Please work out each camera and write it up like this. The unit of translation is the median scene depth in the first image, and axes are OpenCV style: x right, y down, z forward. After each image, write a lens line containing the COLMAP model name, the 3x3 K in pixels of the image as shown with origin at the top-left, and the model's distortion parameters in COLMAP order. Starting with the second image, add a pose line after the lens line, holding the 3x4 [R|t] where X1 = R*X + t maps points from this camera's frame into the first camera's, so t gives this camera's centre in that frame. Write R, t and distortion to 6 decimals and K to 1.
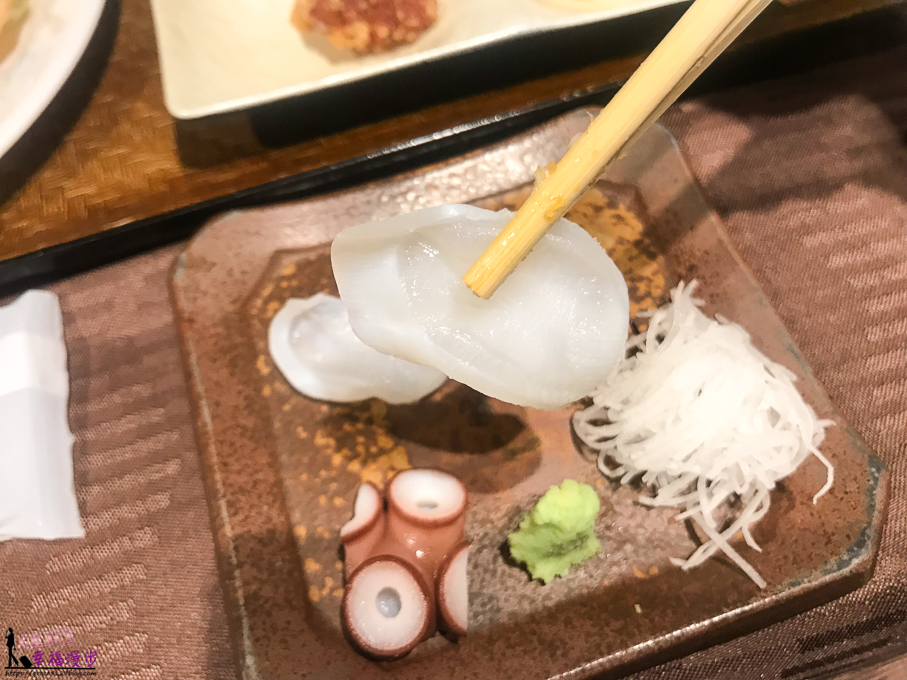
lens RADIAL K [[942.9, 0, 453.5], [0, 942.9, 340.0], [0, 0, 1]] dist [0.007866, -0.294498]
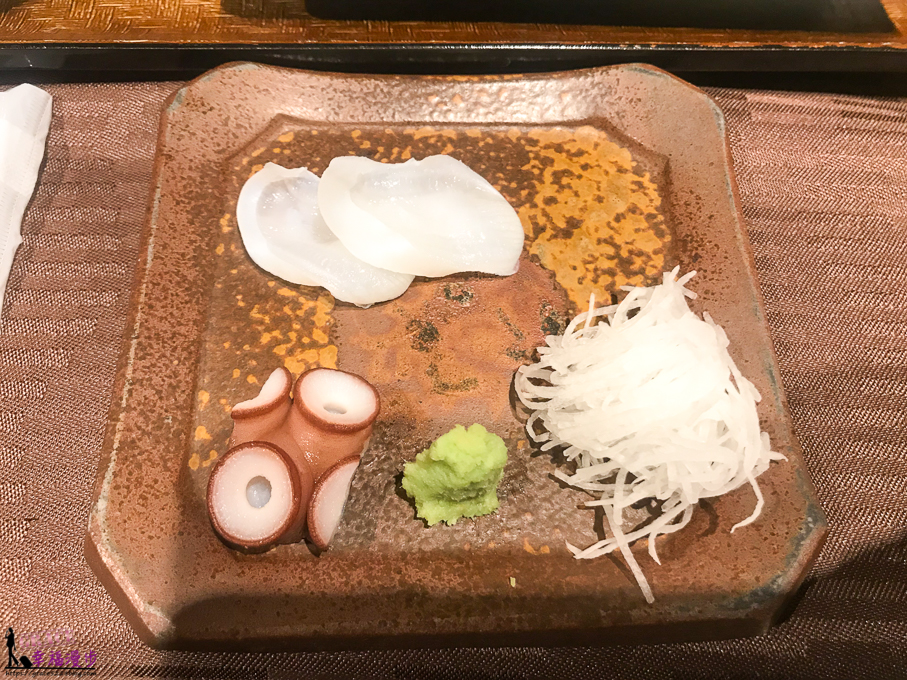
lens RADIAL K [[942.9, 0, 453.5], [0, 942.9, 340.0], [0, 0, 1]] dist [0.007866, -0.294498]
pose [[0.953902, 0.296001, -0.049539, 0.109958], [-0.293870, 0.954737, 0.046019, 0.031636], [0.060919, -0.029339, 0.997711, 0.073884]]
